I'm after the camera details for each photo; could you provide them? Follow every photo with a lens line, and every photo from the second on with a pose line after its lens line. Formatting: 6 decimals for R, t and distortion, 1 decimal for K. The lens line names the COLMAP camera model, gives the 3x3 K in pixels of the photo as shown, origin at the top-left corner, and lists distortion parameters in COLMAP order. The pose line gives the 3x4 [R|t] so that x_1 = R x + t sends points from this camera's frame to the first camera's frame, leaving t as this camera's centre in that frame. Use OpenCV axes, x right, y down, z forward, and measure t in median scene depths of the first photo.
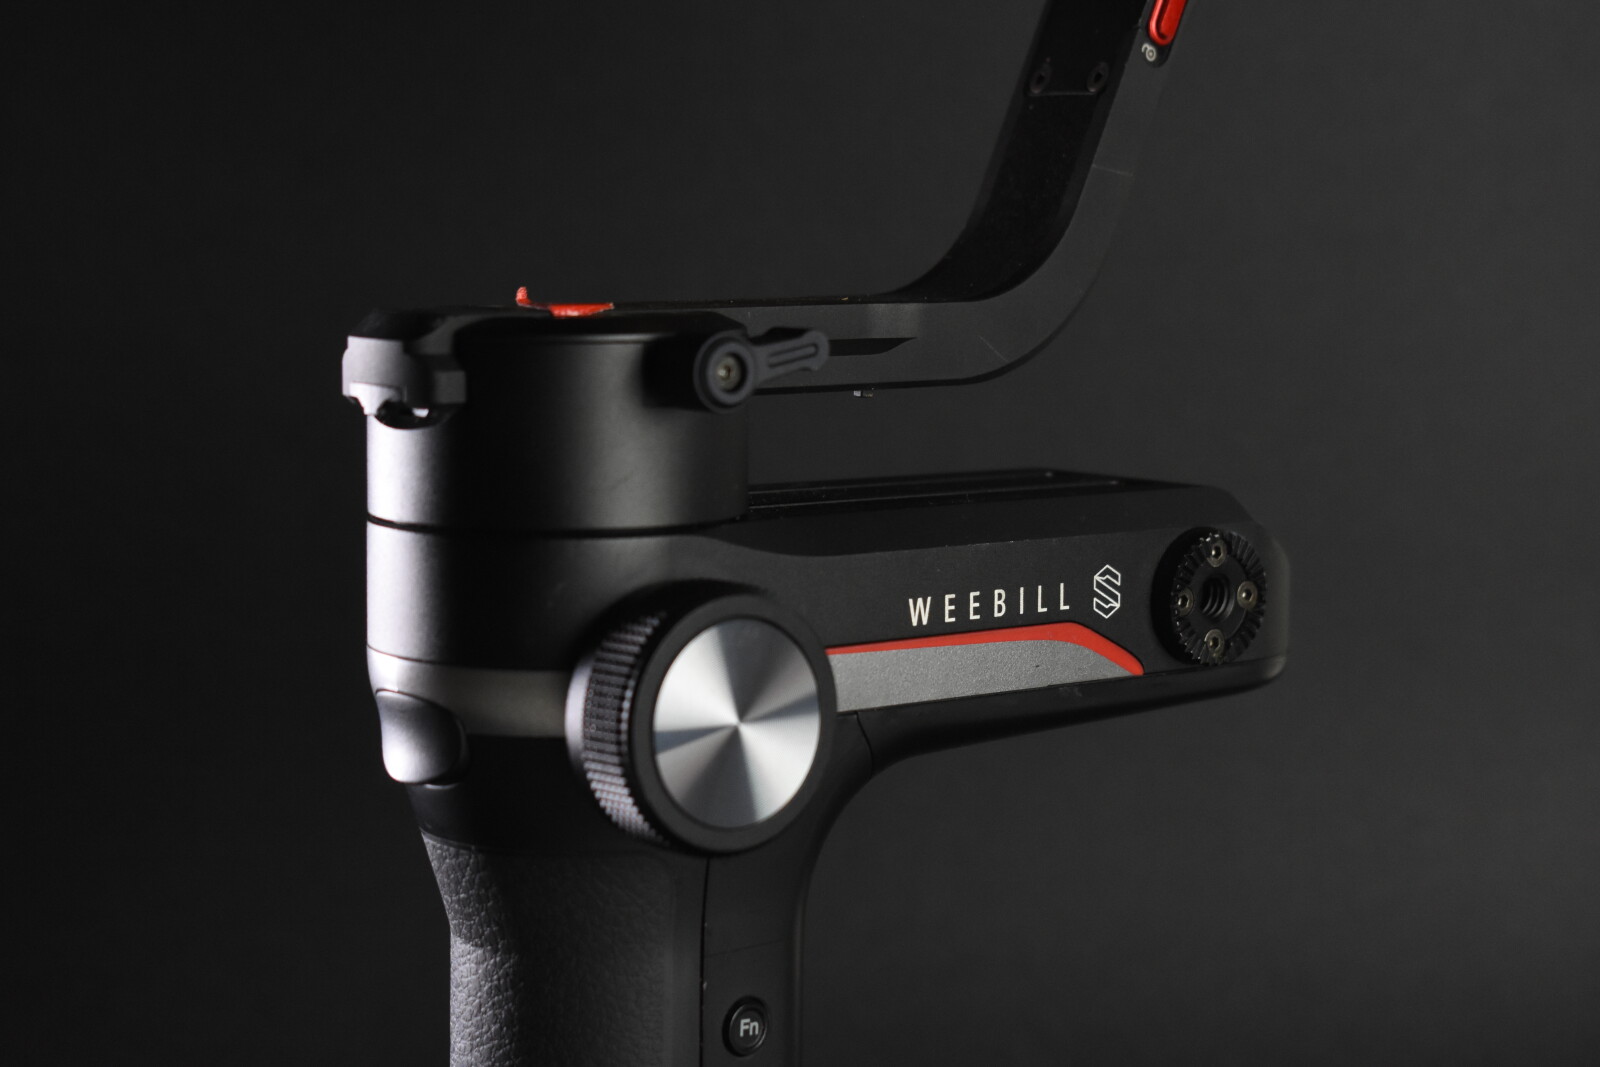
lens RADIAL K [[3387.4, 0, 800.0], [0, 3387.4, 533.5], [0, 0, 1]] dist [0.001012, -0.016460]
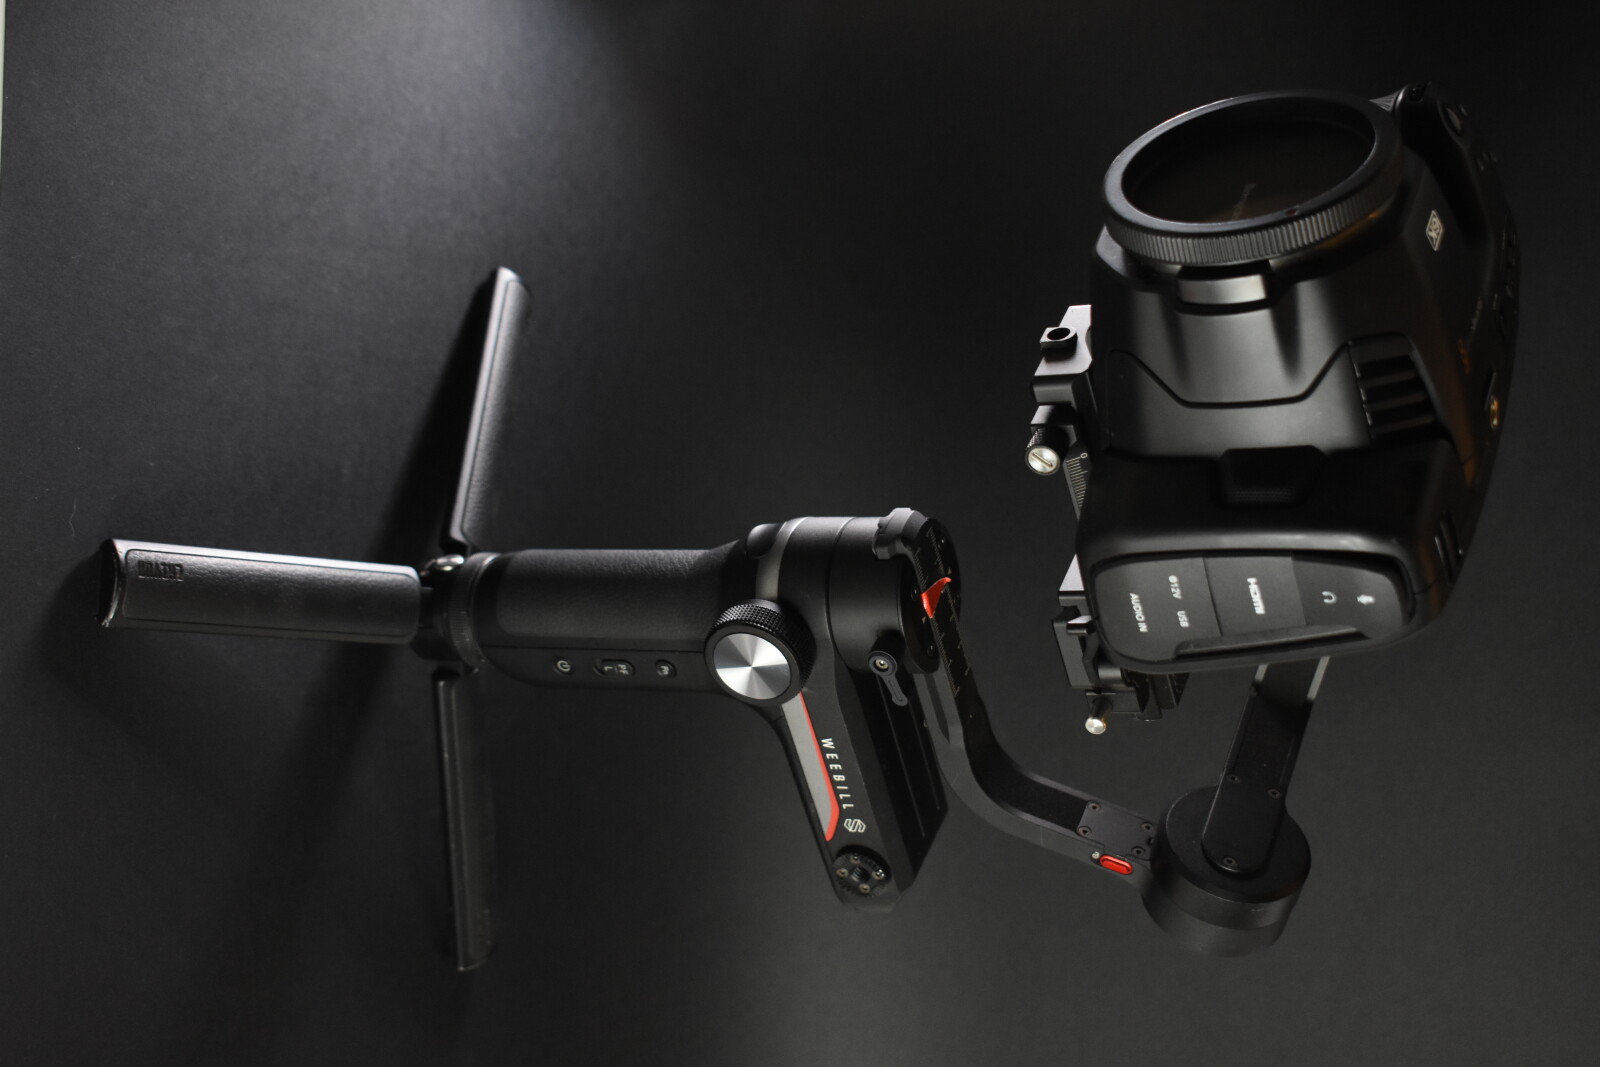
lens RADIAL K [[2697.9, 0, 800.0], [0, 2697.9, 533.5], [0, 0, 1]] dist [-0.008228, -0.035648]
pose [[-0.021341, 0.996746, -0.077736, 0.036312], [-0.943346, 0.005677, 0.331761, -0.599454], [0.331123, 0.080412, 0.940155, -0.833475]]
